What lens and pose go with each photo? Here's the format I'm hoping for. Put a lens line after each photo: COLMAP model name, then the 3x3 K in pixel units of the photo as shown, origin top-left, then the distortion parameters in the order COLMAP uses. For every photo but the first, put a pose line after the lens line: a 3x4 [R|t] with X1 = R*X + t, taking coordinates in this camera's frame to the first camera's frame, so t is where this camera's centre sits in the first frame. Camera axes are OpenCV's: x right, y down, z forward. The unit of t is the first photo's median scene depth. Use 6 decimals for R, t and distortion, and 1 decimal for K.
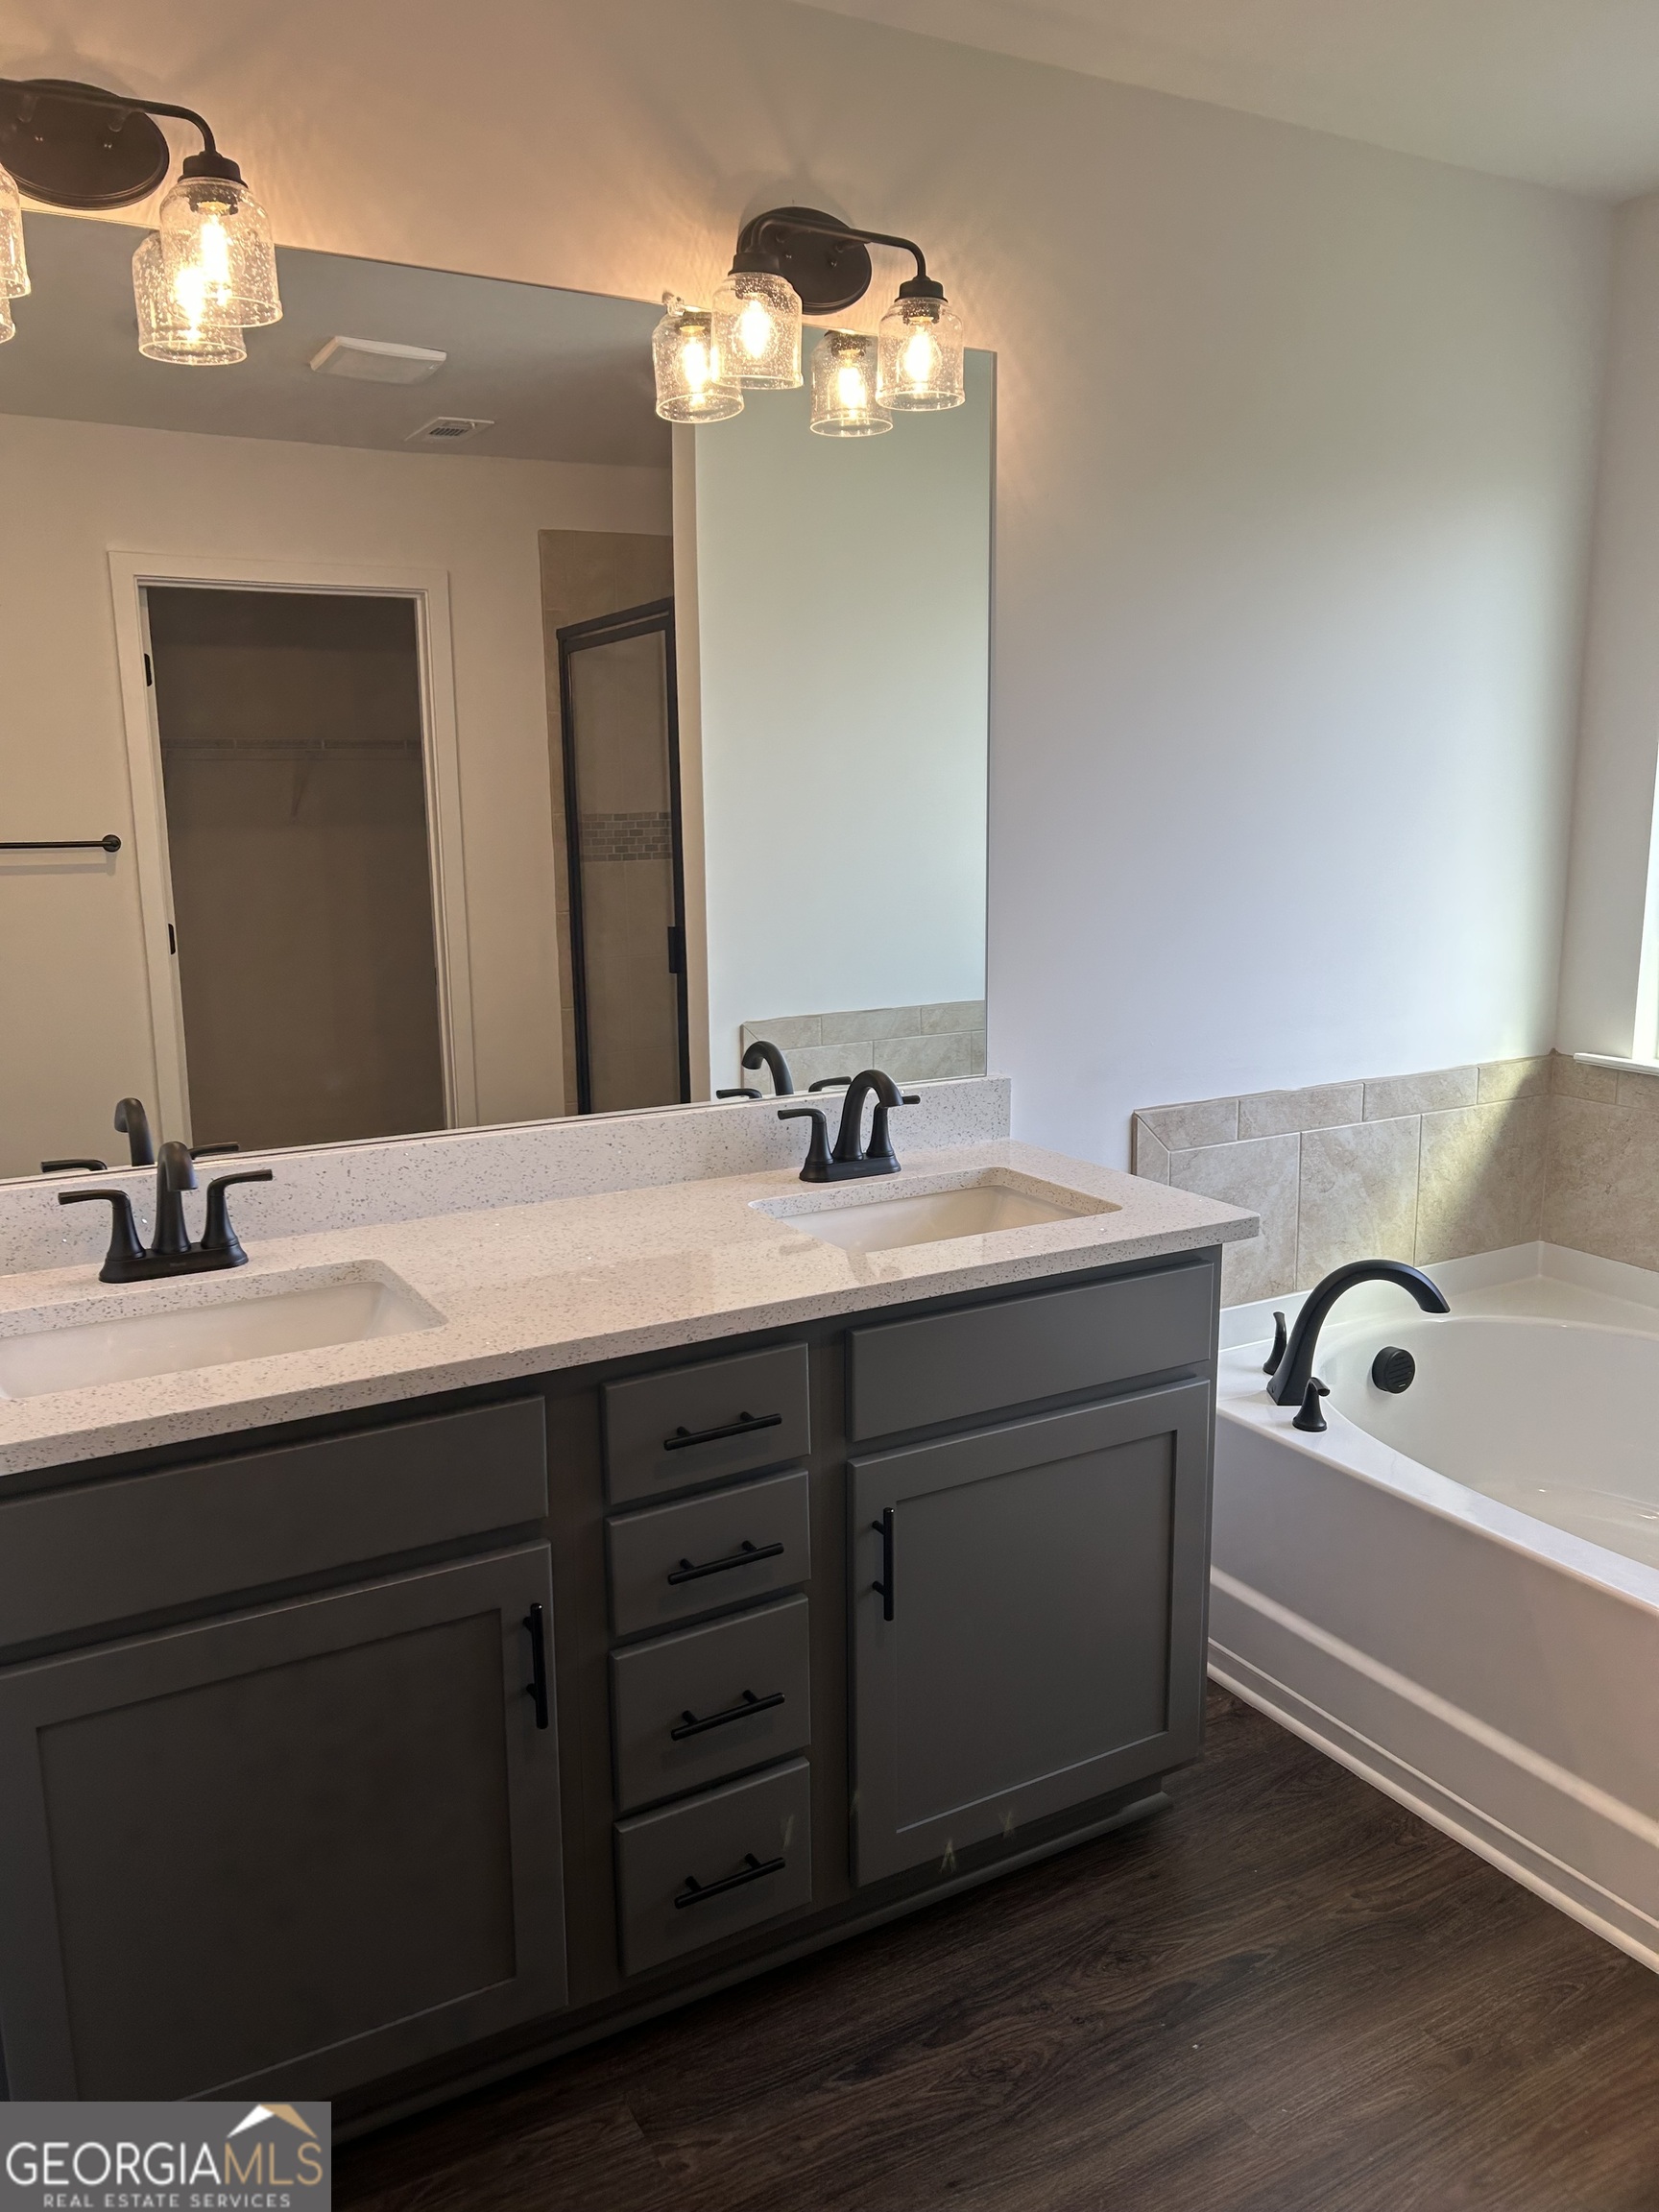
lens RADIAL K [[1652.2, 0, 824.0], [0, 1652.2, 1102.5], [0, 0, 1]] dist [0.058962, -0.069601]
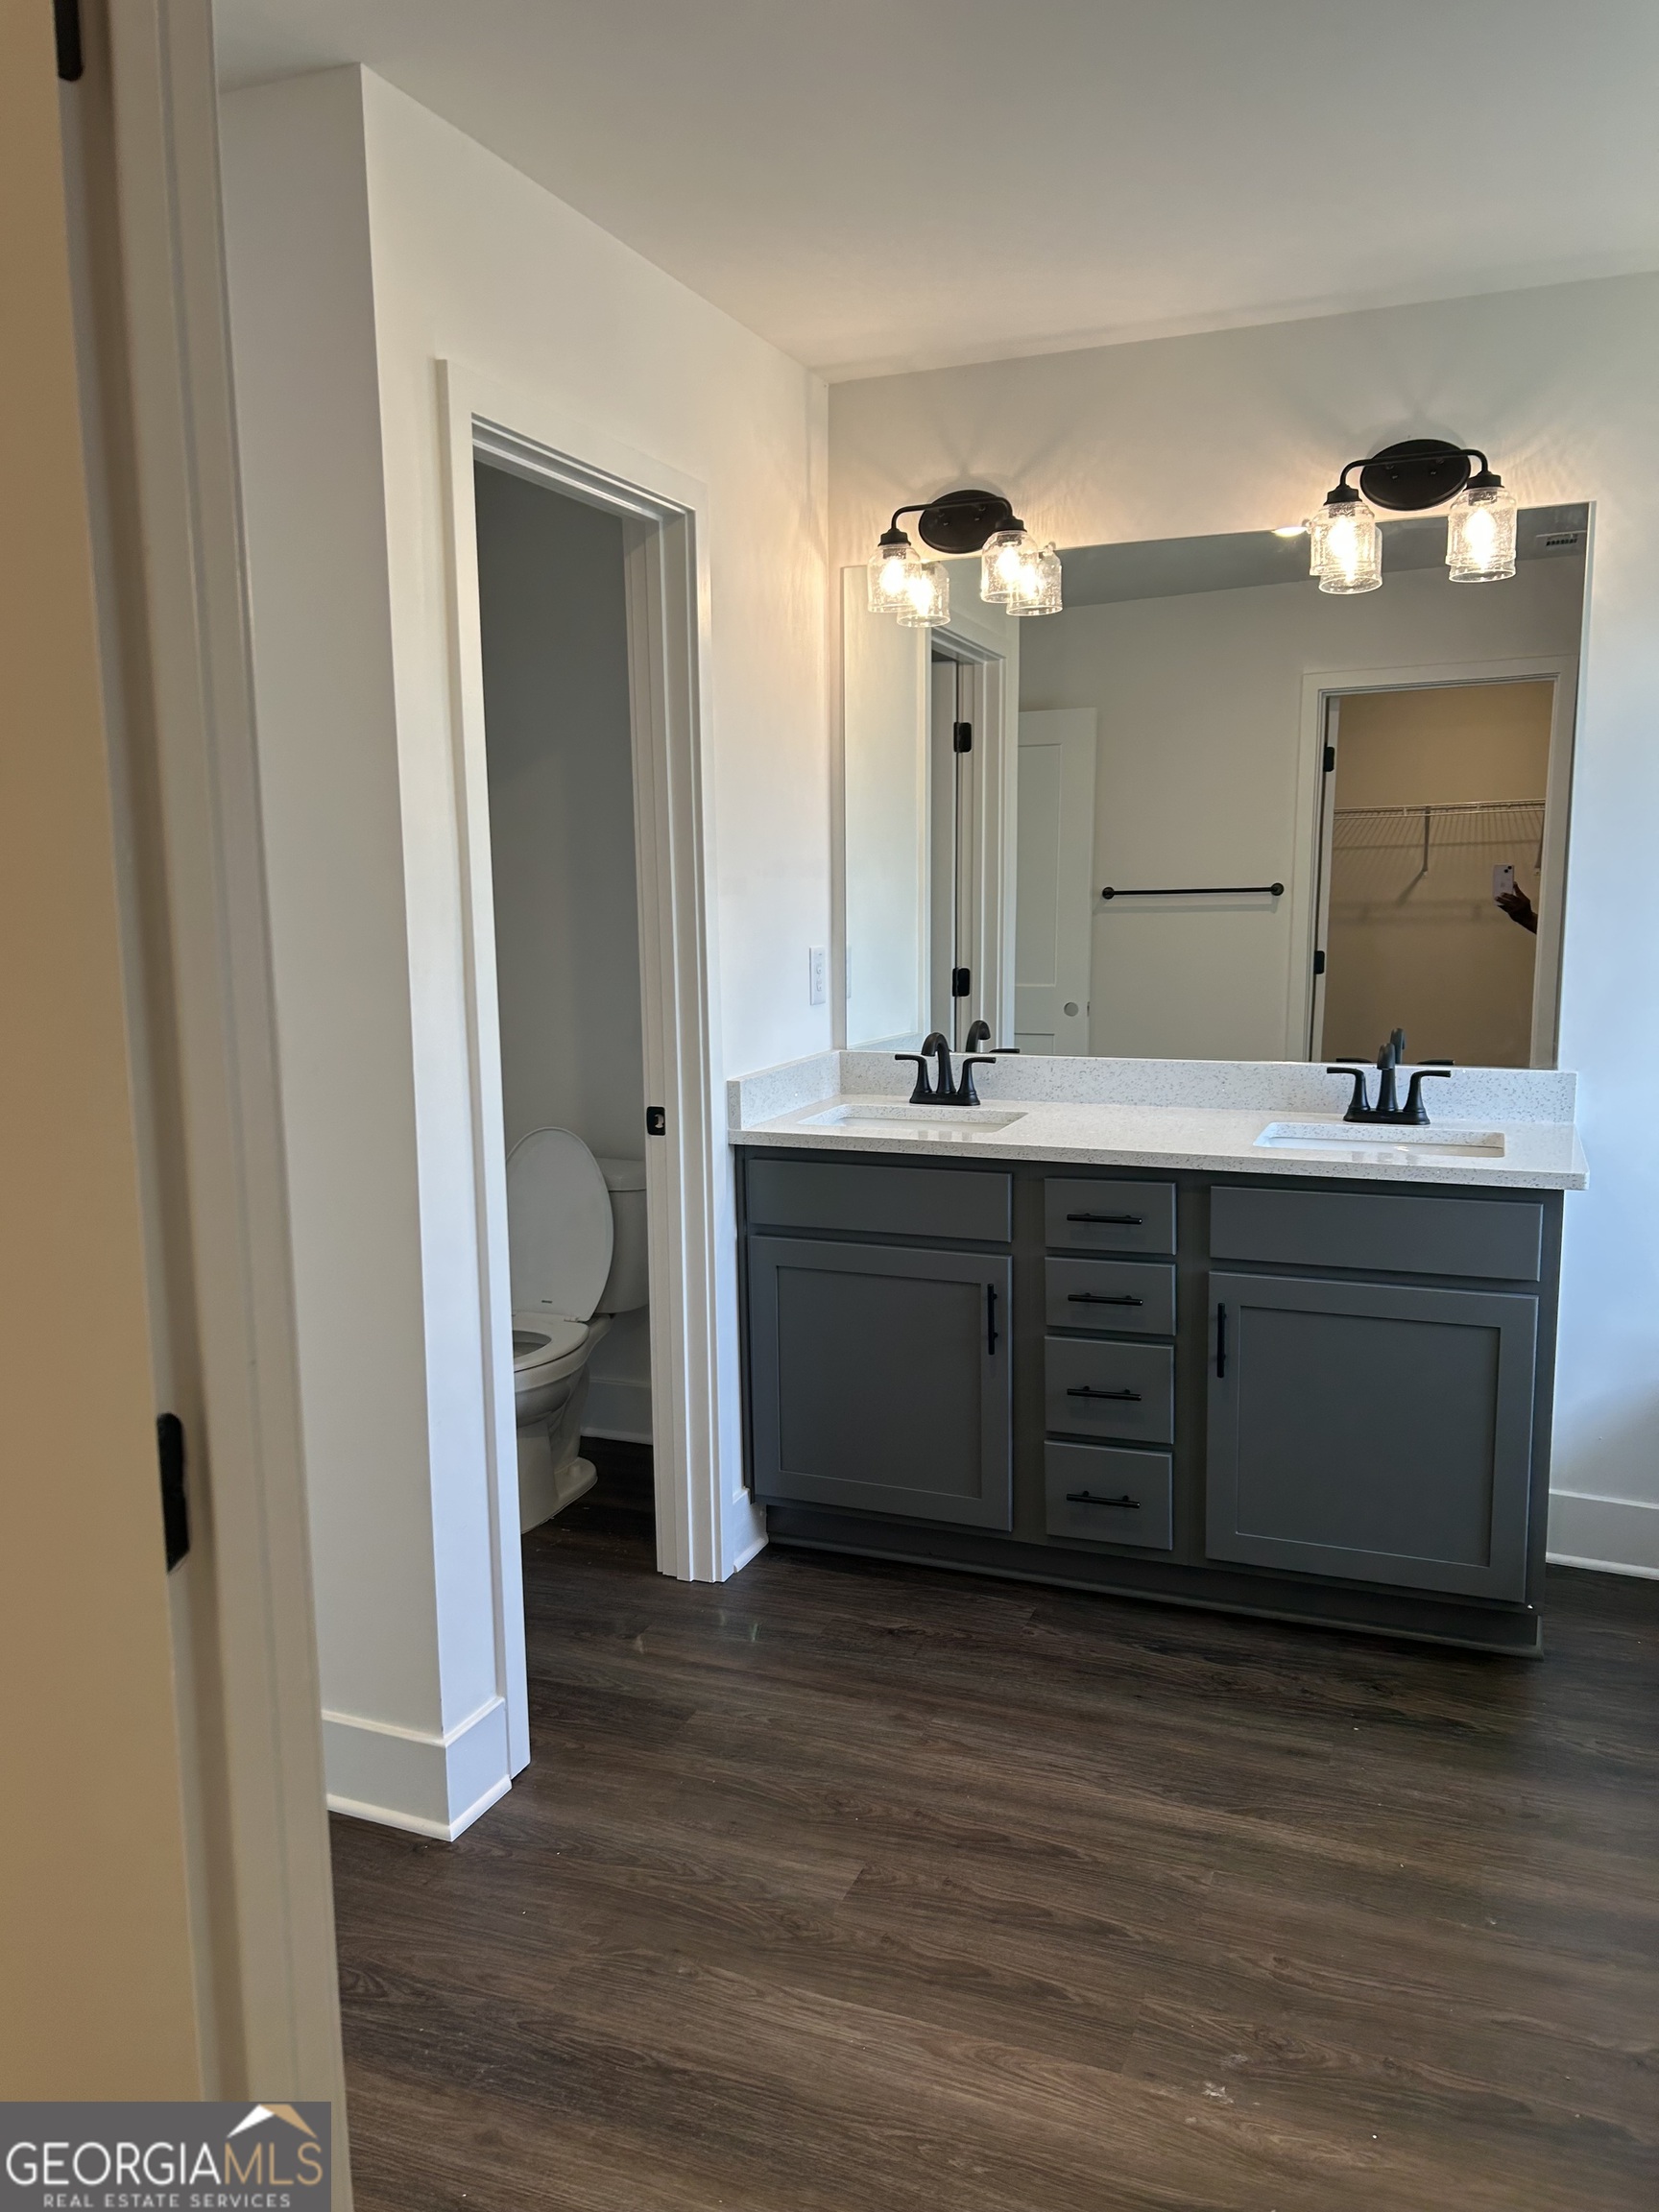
lens RADIAL K [[1652.2, 0, 824.0], [0, 1652.2, 1102.5], [0, 0, 1]] dist [0.058962, -0.069601]
pose [[0.625376, 0.111797, -0.772273, 0.980889], [-0.138910, 0.989826, 0.030803, 0.061073], [0.767860, 0.088013, 0.634543, -0.289363]]
